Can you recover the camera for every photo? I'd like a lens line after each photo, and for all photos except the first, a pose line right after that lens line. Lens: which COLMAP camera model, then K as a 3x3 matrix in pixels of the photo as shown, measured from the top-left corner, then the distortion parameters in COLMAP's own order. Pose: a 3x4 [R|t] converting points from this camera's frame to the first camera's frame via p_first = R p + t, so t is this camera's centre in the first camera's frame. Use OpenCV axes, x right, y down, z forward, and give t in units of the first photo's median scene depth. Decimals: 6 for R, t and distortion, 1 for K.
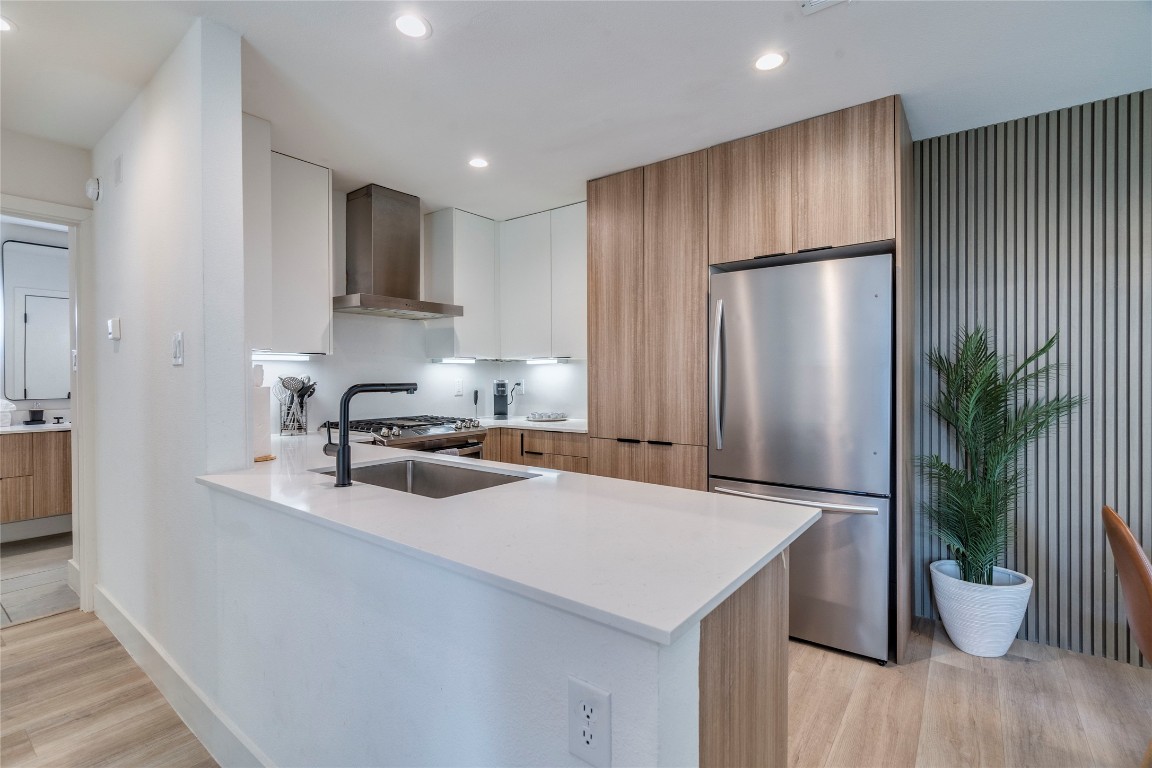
lens RADIAL K [[525.7, 0, 576.0], [0, 525.7, 384.0], [0, 0, 1]] dist [0.001500, 0.000639]
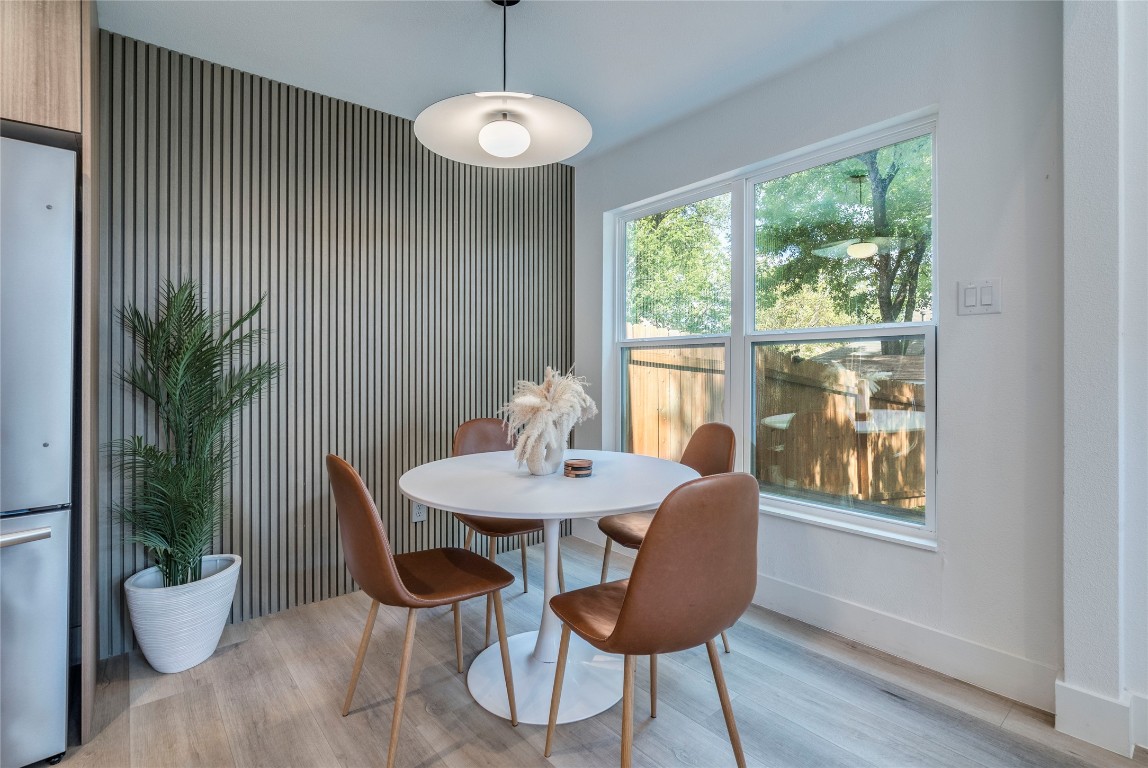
lens RADIAL K [[530.9, 0, 573.0], [0, 530.9, 360.1], [0, 0, 1]] dist [-0.004818, -0.000607]
pose [[0.222012, 0.016149, 0.974910, 0.066081], [0.020891, 0.999555, -0.021314, 0.051236], [-0.974820, 0.025099, 0.221576, 0.197334]]
